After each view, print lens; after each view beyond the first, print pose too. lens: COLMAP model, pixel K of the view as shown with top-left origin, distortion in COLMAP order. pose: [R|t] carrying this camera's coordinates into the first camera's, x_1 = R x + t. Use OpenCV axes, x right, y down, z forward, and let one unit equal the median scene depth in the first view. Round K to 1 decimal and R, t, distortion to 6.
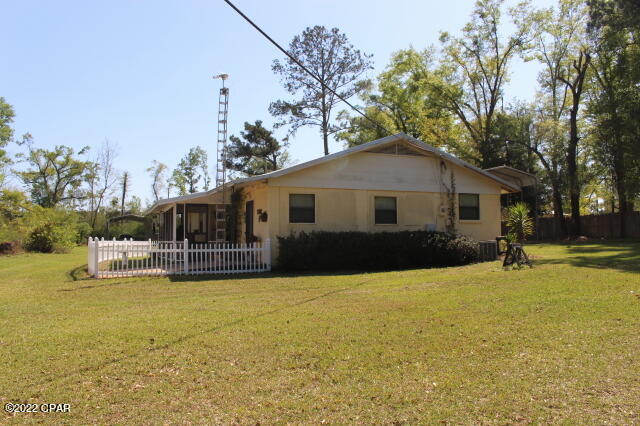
lens RADIAL K [[534.5, 0, 317.3], [0, 534.5, 209.6], [0, 0, 1]] dist [-0.147398, 0.117882]
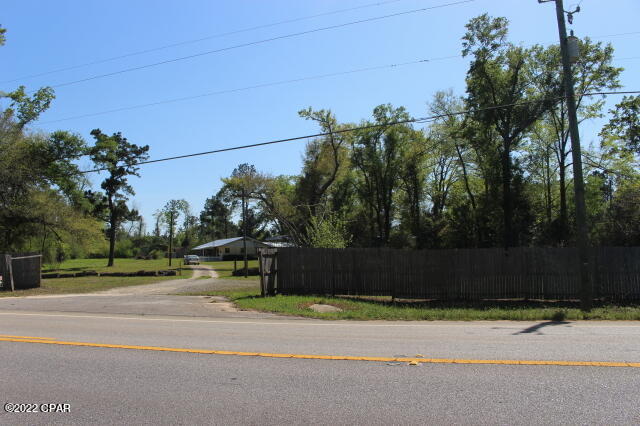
lens RADIAL K [[534.5, 0, 320.6], [0, 534.5, 215.9], [0, 0, 1]] dist [-0.147398, 0.117882]
pose [[0.995960, 0.012680, 0.088895, 0.171143], [-0.010908, 0.999732, -0.020401, -0.099960], [-0.089129, 0.019349, 0.995832, -1.809202]]
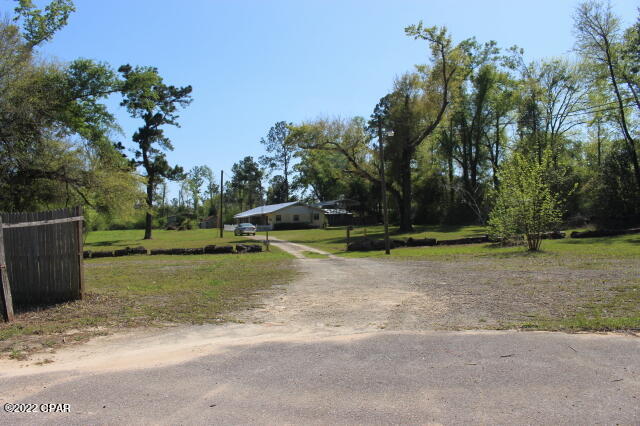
lens RADIAL K [[534.5, 0, 319.5], [0, 534.5, 209.4], [0, 0, 1]] dist [-0.147398, 0.117882]
pose [[0.997789, -0.003254, 0.066381, 0.008254], [0.001604, 0.999689, 0.024890, -0.074543], [-0.066442, -0.024728, 0.997484, -1.455899]]
